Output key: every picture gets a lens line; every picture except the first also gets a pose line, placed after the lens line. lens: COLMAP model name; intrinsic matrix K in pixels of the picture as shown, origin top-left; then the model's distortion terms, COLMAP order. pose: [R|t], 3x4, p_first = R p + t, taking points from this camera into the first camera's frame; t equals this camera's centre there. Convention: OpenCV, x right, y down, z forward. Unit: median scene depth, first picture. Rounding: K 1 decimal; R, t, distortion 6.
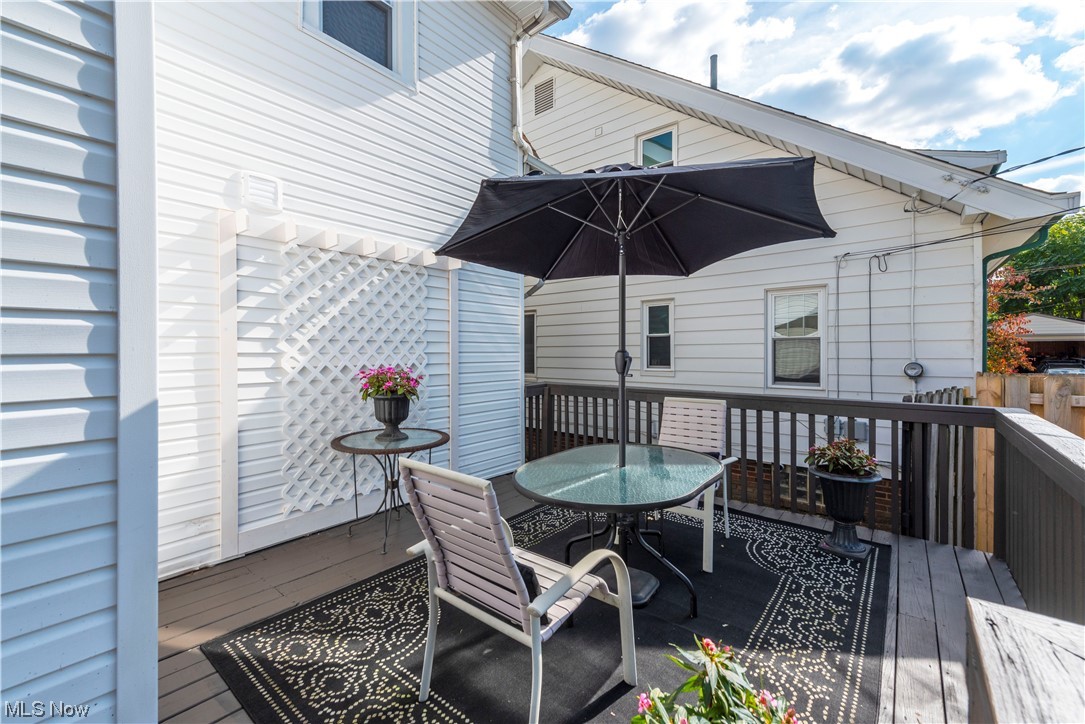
lens RADIAL K [[424.5, 0, 540.0], [0, 424.5, 365.7], [0, 0, 1]] dist [0.017086, -0.005744]
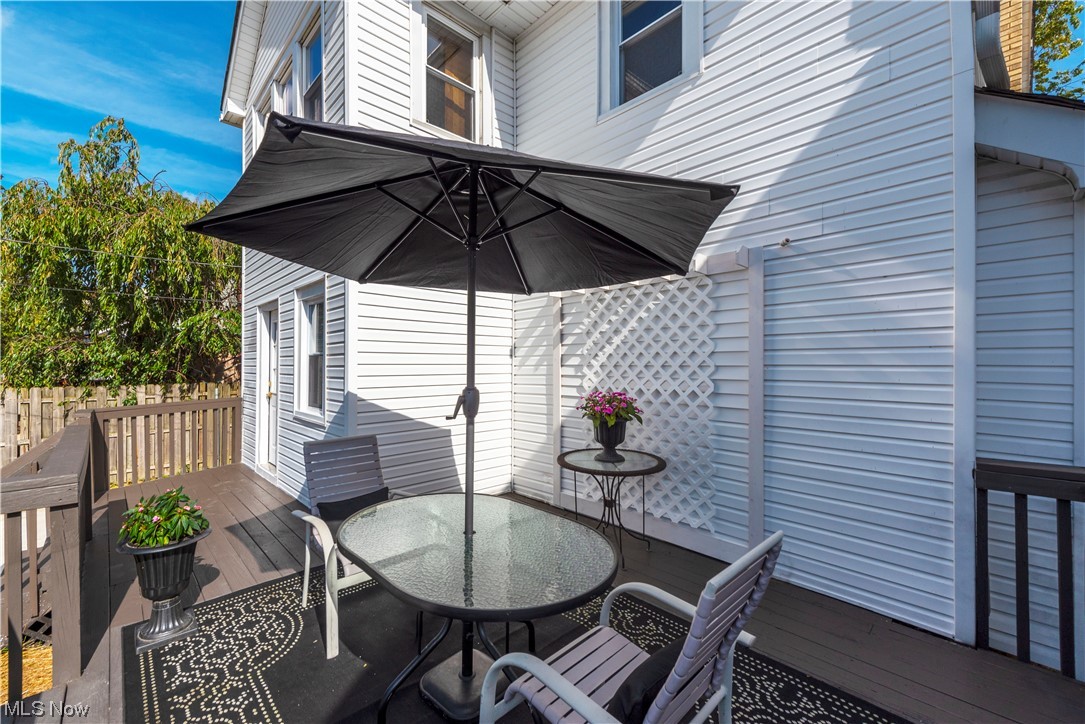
lens RADIAL K [[435.0, 0, 493.0], [0, 435.0, 362.1], [0, 0, 1]] dist [0.038602, -0.000198]
pose [[-0.156638, -0.007810, -0.987625, 0.777361], [-0.042317, 0.999104, -0.001190, -0.057080], [0.986749, 0.041607, -0.156828, 0.900428]]
